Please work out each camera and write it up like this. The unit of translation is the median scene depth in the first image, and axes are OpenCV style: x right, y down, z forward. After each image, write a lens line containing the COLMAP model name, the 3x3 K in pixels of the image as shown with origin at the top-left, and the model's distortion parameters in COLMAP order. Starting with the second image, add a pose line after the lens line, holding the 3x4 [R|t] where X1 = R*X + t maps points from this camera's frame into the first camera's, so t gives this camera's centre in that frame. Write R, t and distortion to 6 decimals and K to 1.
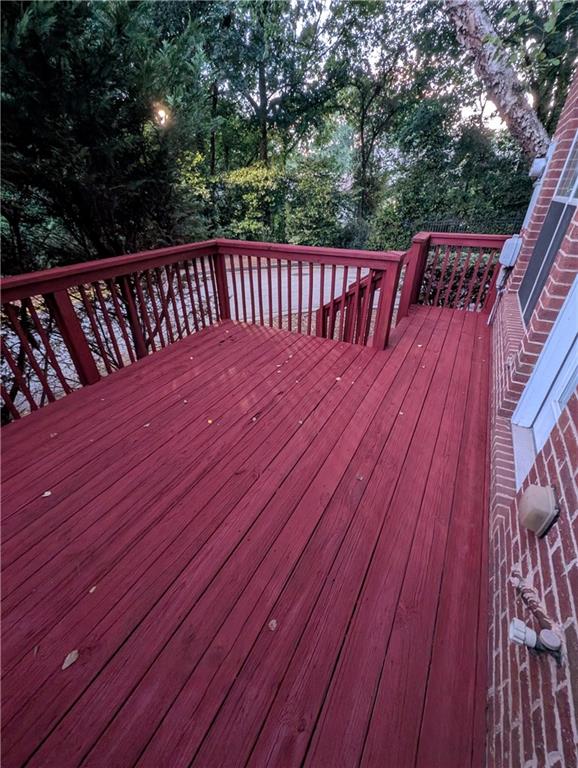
lens RADIAL K [[317.0, 0, 290.8], [0, 317.0, 384.6], [0, 0, 1]] dist [0.000052, -0.000642]
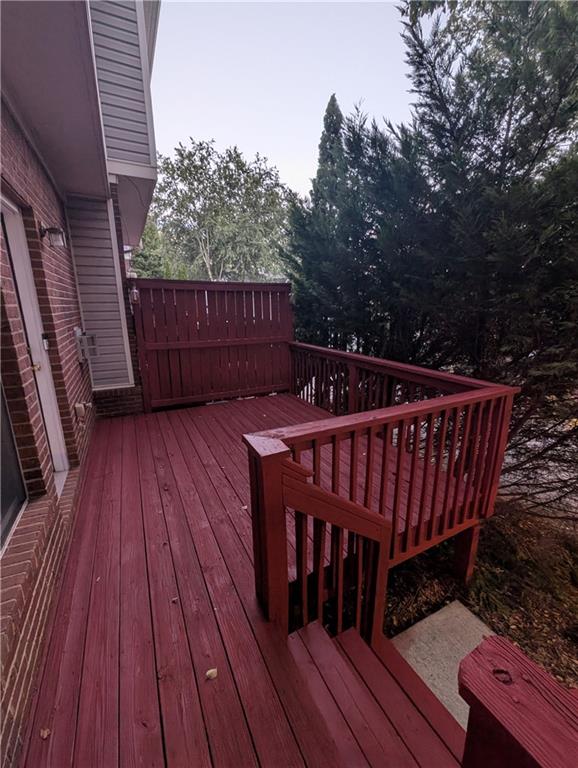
lens RADIAL K [[317.0, 0, 290.8], [0, 317.0, 384.6], [0, 0, 1]] dist [0.000052, -0.000642]
pose [[-0.559738, 0.207780, -0.802197, 0.975890], [-0.430606, 0.754165, 0.495797, -1.031588], [0.708005, 0.622947, -0.332664, 1.582710]]
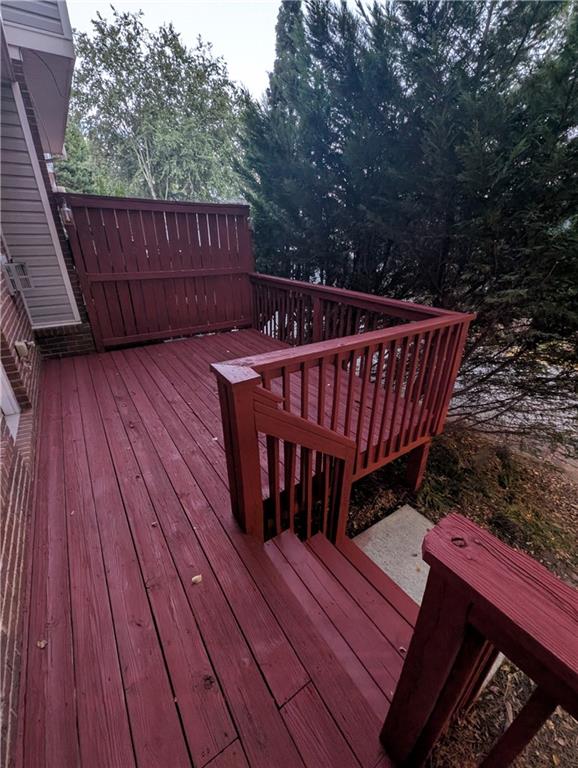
lens RADIAL K [[317.0, 0, 290.8], [0, 317.0, 384.6], [0, 0, 1]] dist [0.000052, -0.000642]
pose [[-0.454278, 0.377841, -0.806764, 0.981326], [-0.474510, 0.663821, 0.578085, -1.008063], [0.753971, 0.645429, -0.122270, 1.584104]]
